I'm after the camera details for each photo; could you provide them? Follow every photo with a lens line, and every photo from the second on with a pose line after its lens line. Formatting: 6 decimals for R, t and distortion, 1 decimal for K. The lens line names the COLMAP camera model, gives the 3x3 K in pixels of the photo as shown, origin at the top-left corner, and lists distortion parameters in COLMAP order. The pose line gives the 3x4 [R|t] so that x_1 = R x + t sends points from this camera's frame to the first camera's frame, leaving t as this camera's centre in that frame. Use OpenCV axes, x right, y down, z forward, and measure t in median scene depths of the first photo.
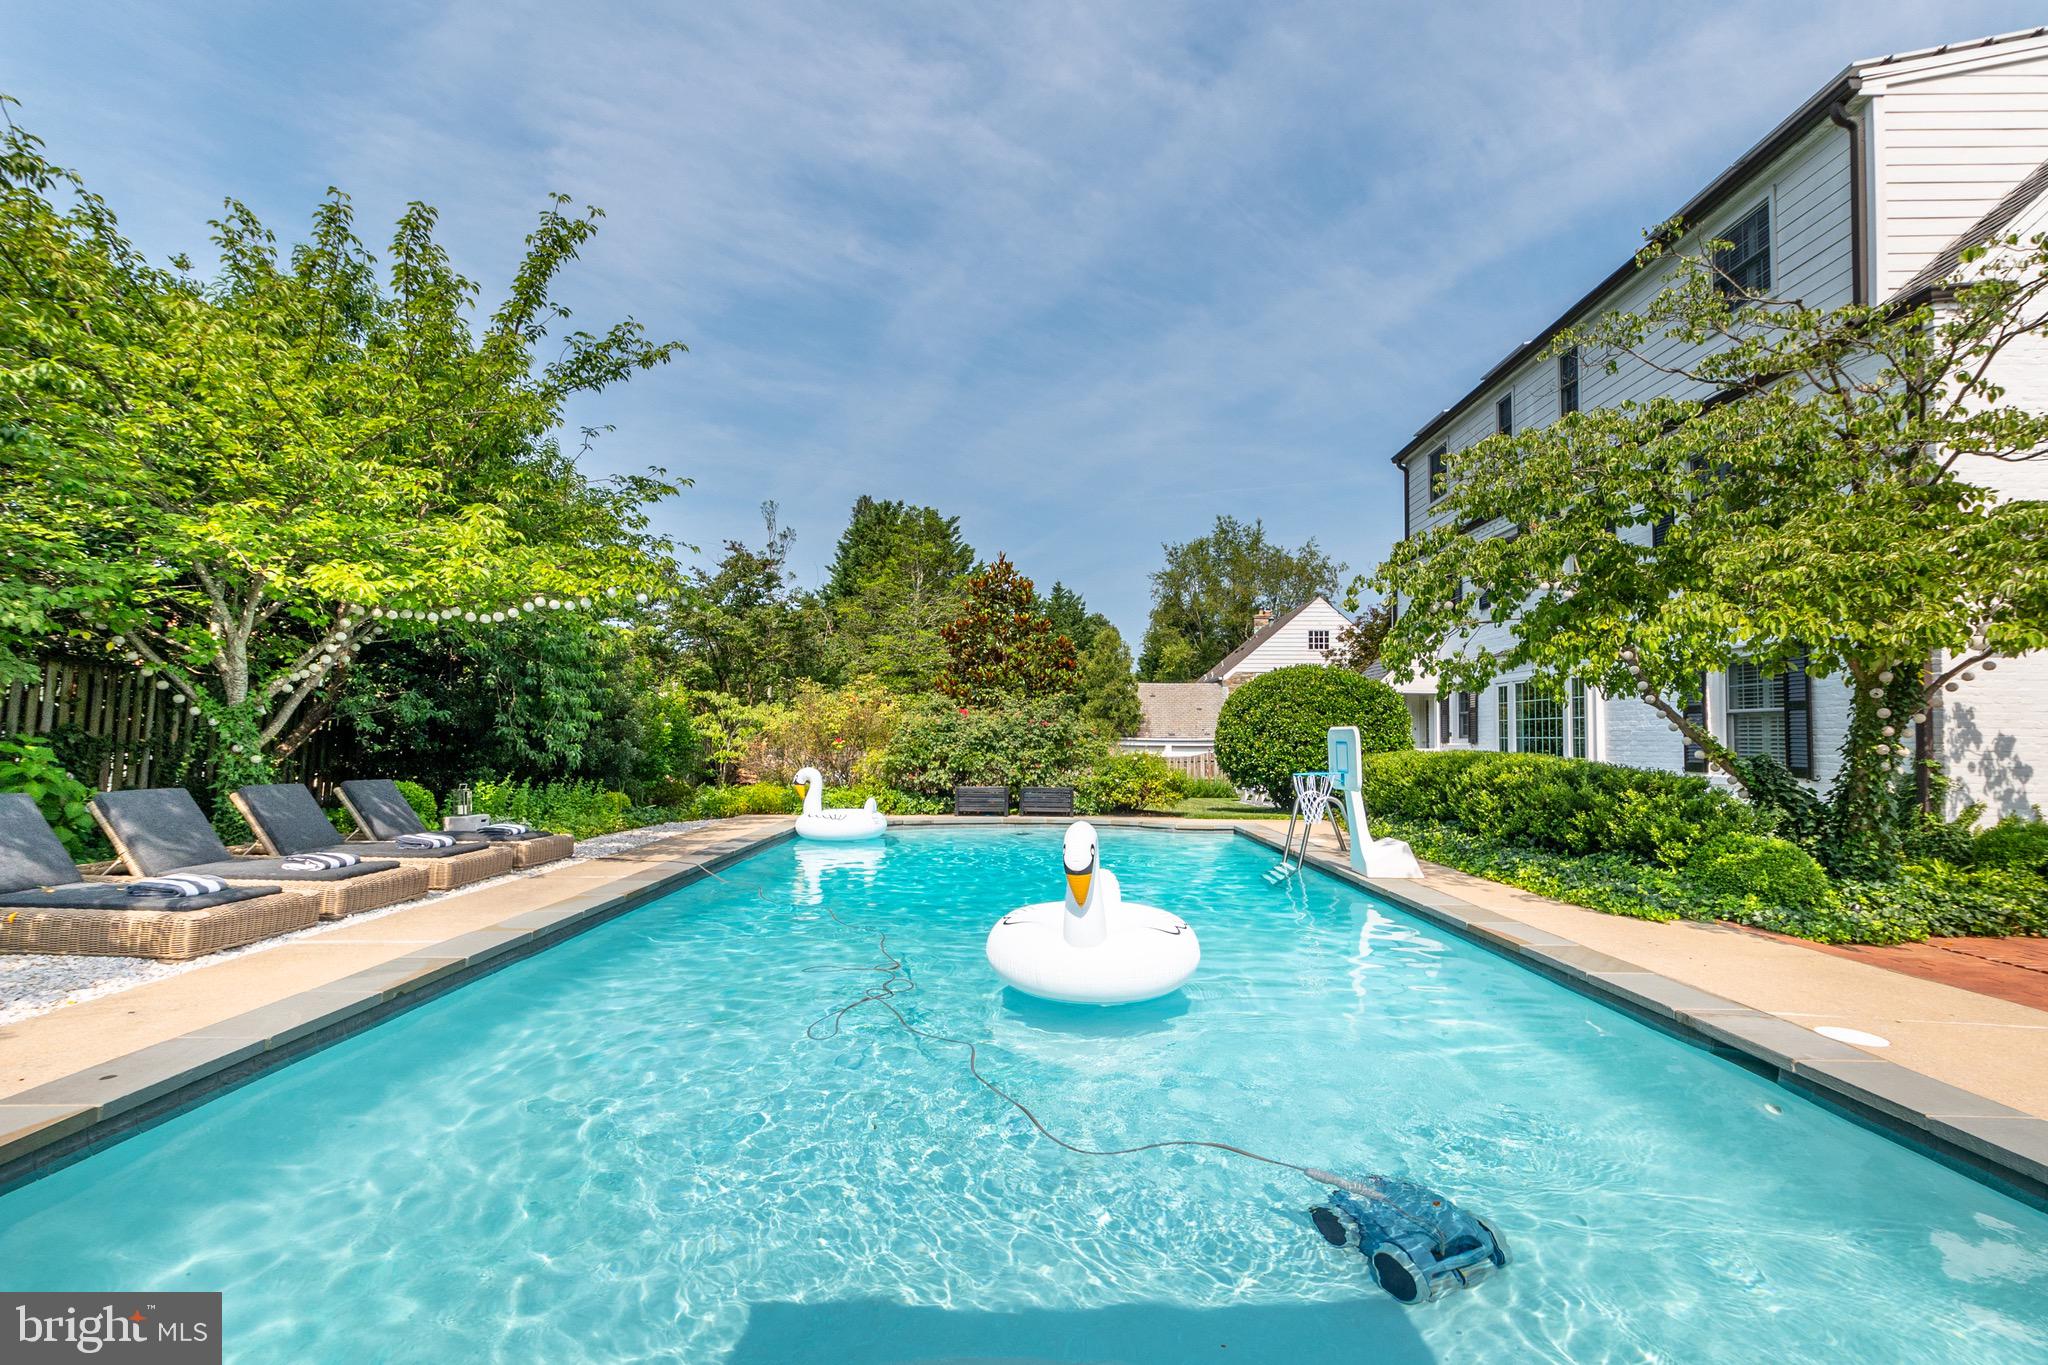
lens RADIAL K [[901.3, 0, 1030.5], [0, 901.3, 703.1], [0, 0, 1]] dist [-0.005652, 0.000167]
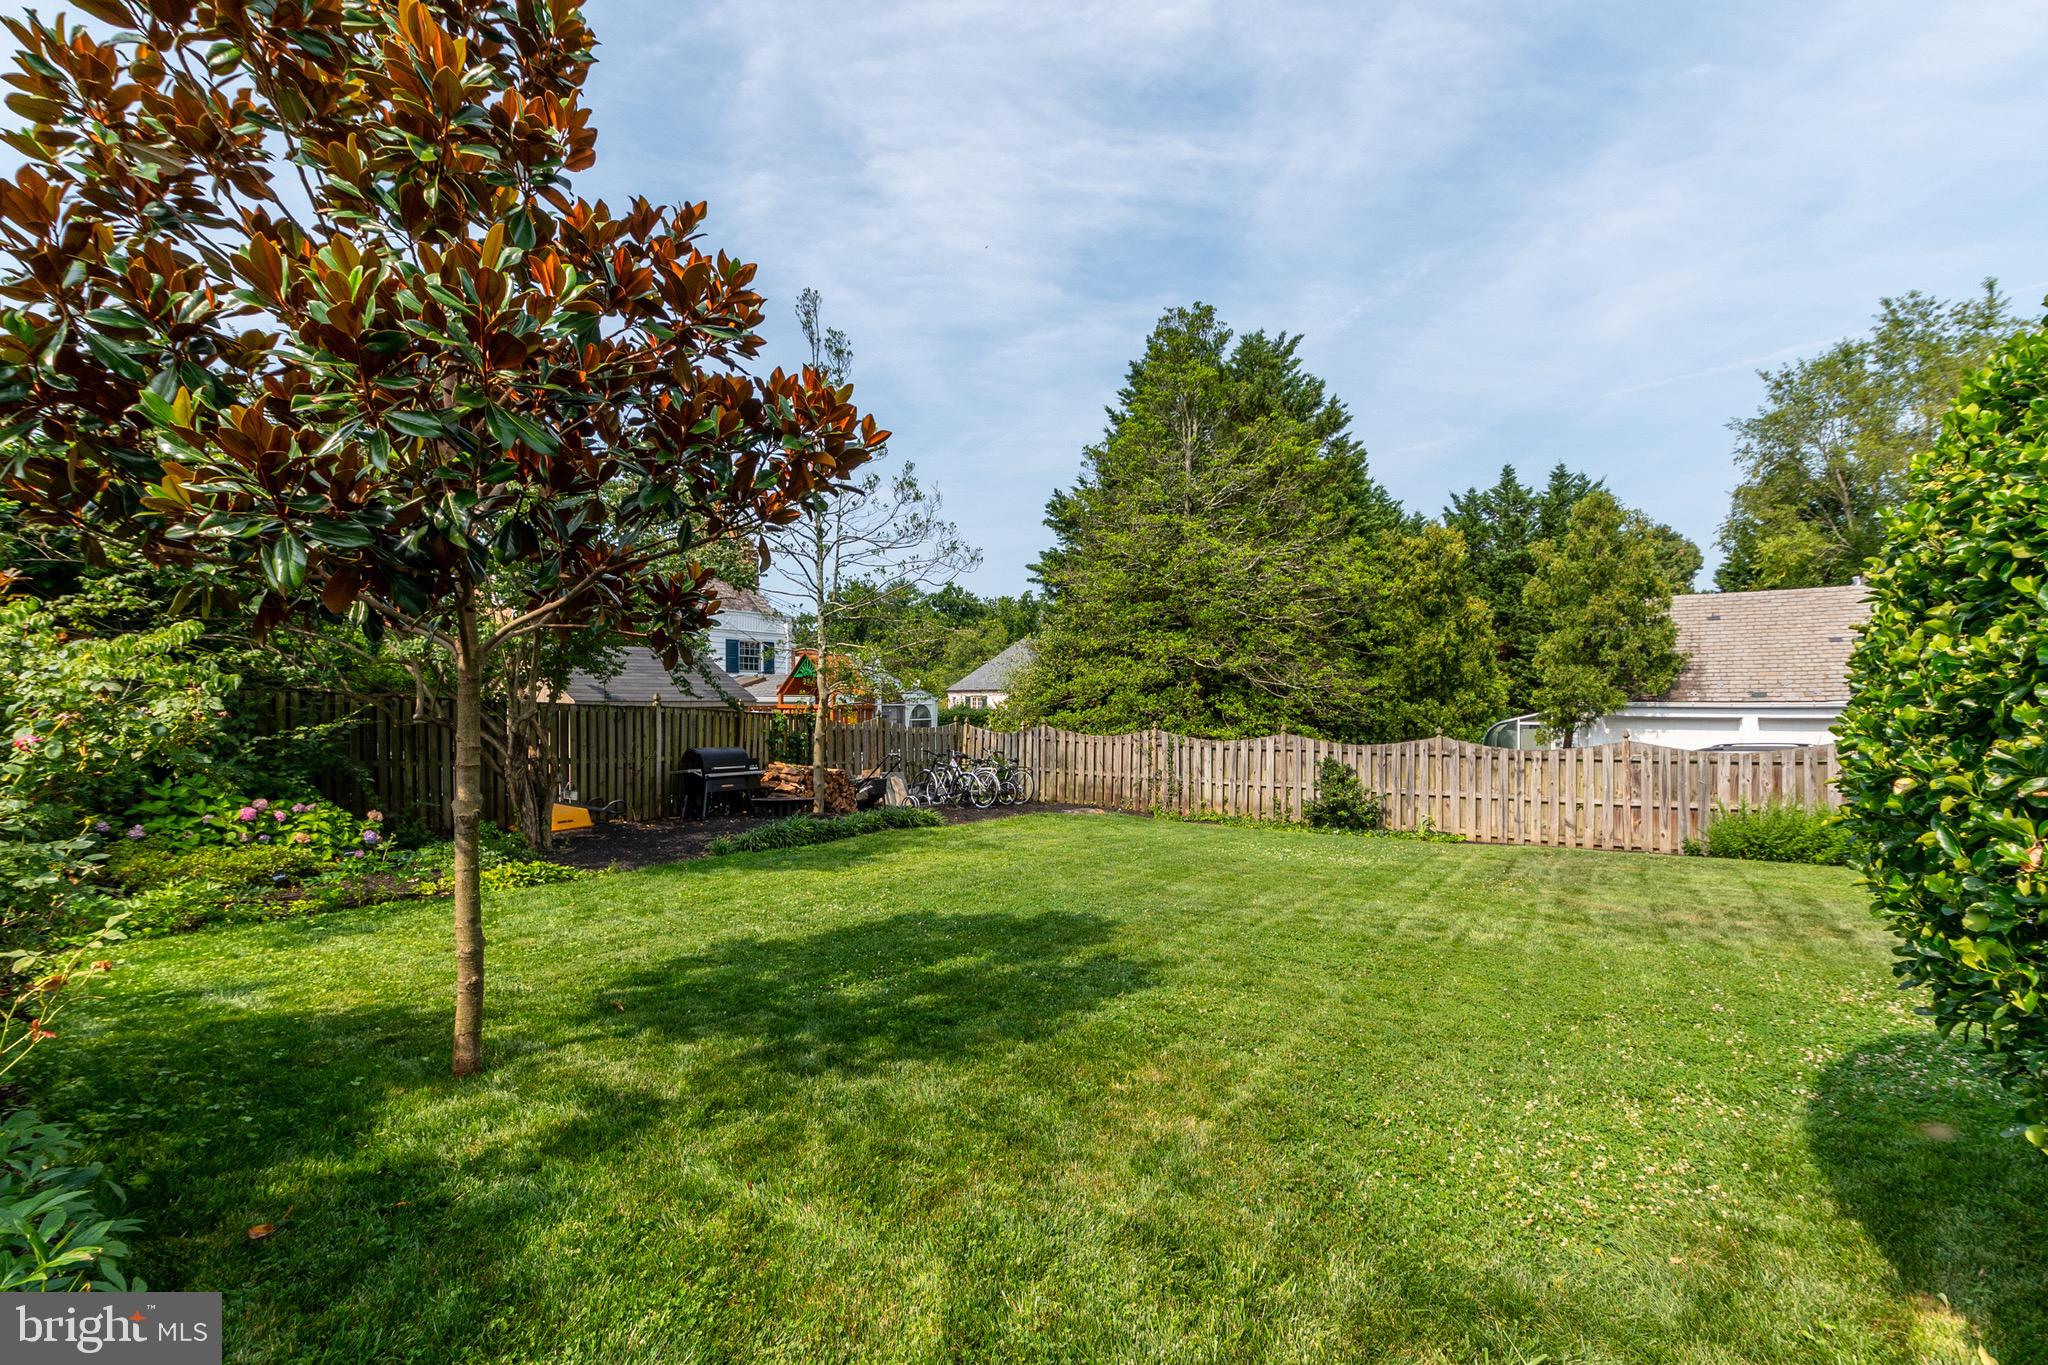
lens RADIAL K [[901.3, 0, 1020.0], [0, 901.3, 678.9], [0, 0, 1]] dist [-0.005652, 0.000167]
pose [[0.842373, -0.020106, -0.538519, 0.054439], [0.026959, 0.999625, 0.004848, 0.009132], [0.538220, -0.018602, 0.842599, 0.255650]]
